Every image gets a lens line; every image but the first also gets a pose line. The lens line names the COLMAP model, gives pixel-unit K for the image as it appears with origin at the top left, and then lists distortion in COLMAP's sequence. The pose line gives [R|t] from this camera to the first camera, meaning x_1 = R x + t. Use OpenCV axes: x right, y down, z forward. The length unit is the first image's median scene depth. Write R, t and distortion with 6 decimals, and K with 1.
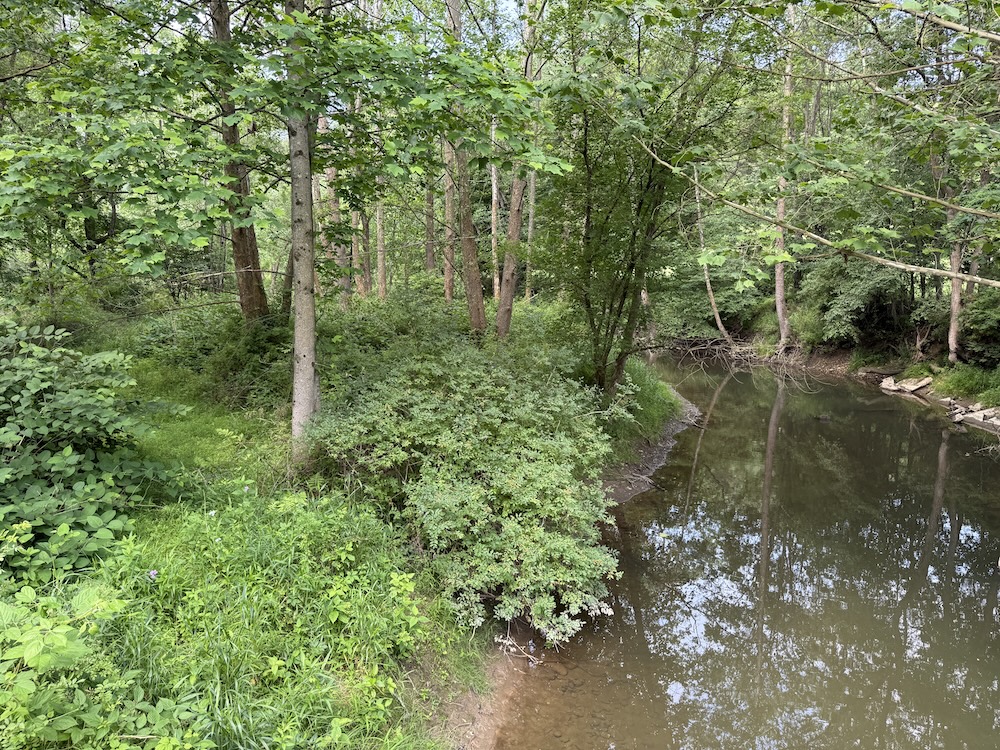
lens RADIAL K [[687.2, 0, 500.0], [0, 687.2, 375.0], [0, 0, 1]] dist [0.109842, -0.173200]
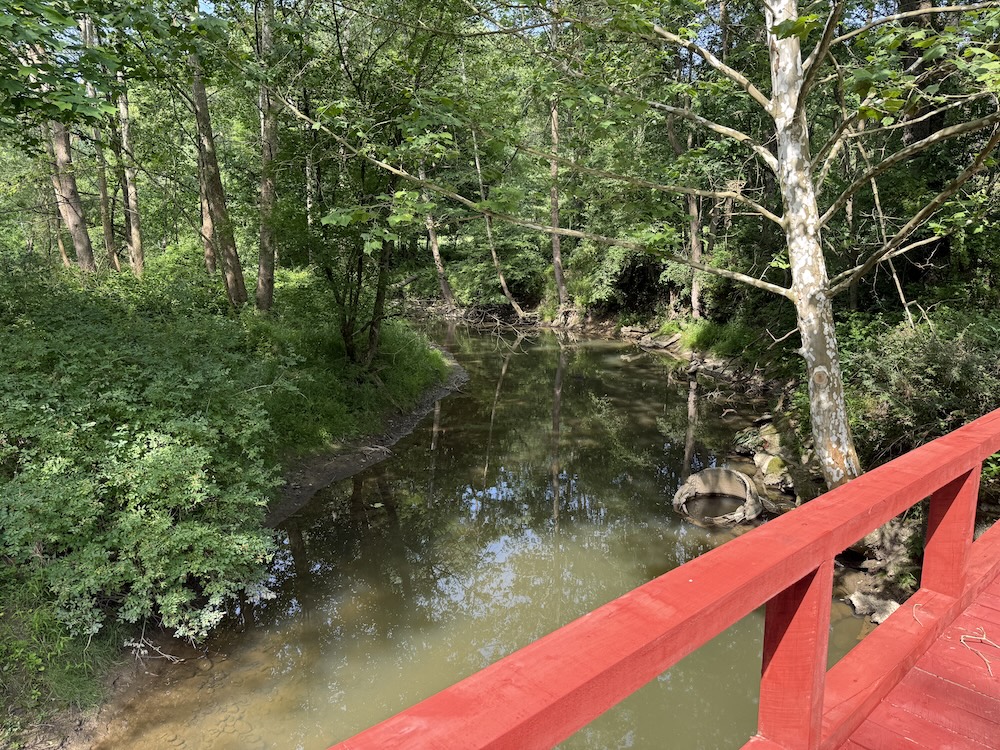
lens RADIAL K [[687.2, 0, 500.0], [0, 687.2, 375.0], [0, 0, 1]] dist [0.109842, -0.173200]
pose [[0.971563, -0.060850, 0.228827, 0.187162], [0.051635, 0.997604, 0.046050, 0.008625], [-0.231081, -0.032925, 0.972377, 0.008224]]
